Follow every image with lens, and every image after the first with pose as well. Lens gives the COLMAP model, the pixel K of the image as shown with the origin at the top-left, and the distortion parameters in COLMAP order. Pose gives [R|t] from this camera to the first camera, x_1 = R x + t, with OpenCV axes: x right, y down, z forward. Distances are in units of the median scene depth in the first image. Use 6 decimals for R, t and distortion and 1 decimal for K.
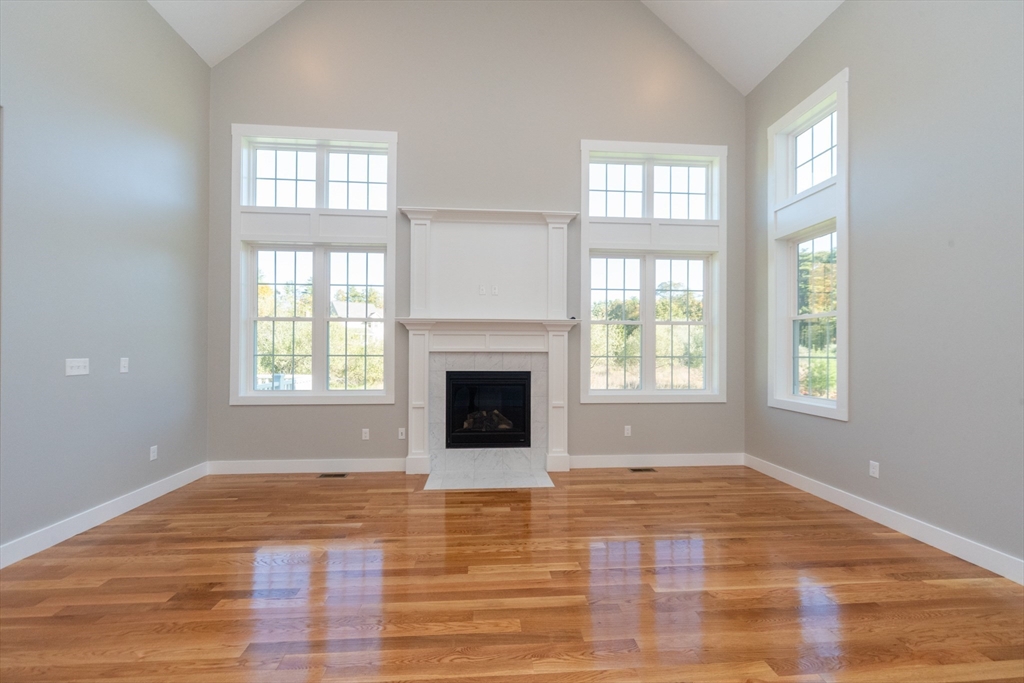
lens RADIAL K [[407.3, 0, 511.3], [0, 407.3, 350.6], [0, 0, 1]] dist [-0.001549, -0.000089]
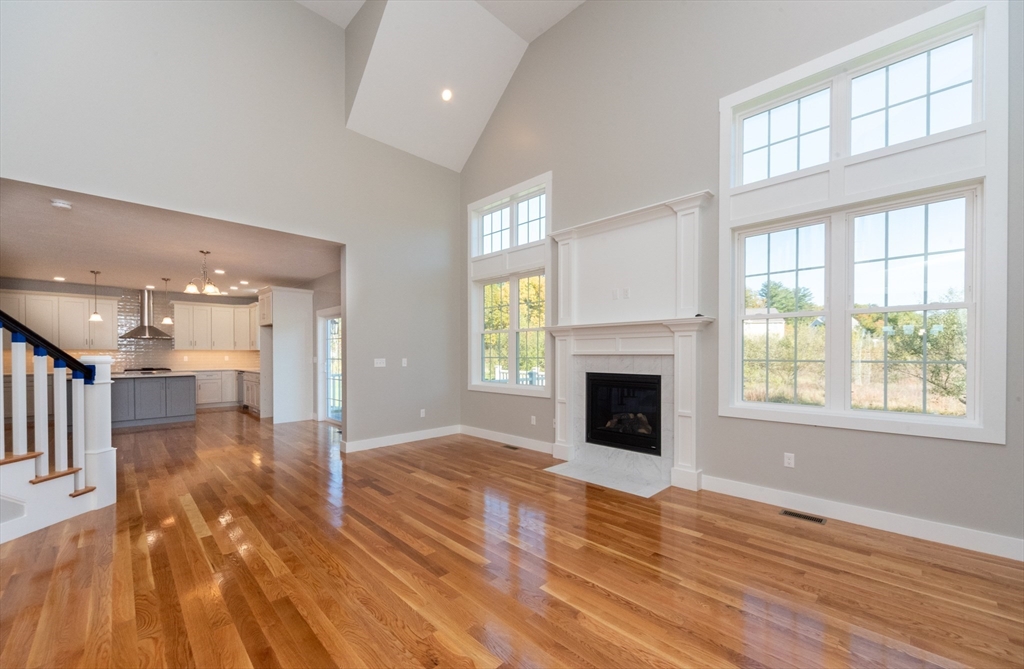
lens RADIAL K [[402.3, 0, 513.6], [0, 402.3, 356.3], [0, 0, 1]] dist [0.000109, -0.000029]
pose [[0.648498, 0.000909, -0.761216, 0.544451], [0.005799, 0.999964, 0.006134, -0.000447], [0.761194, -0.008392, 0.648470, 0.144899]]
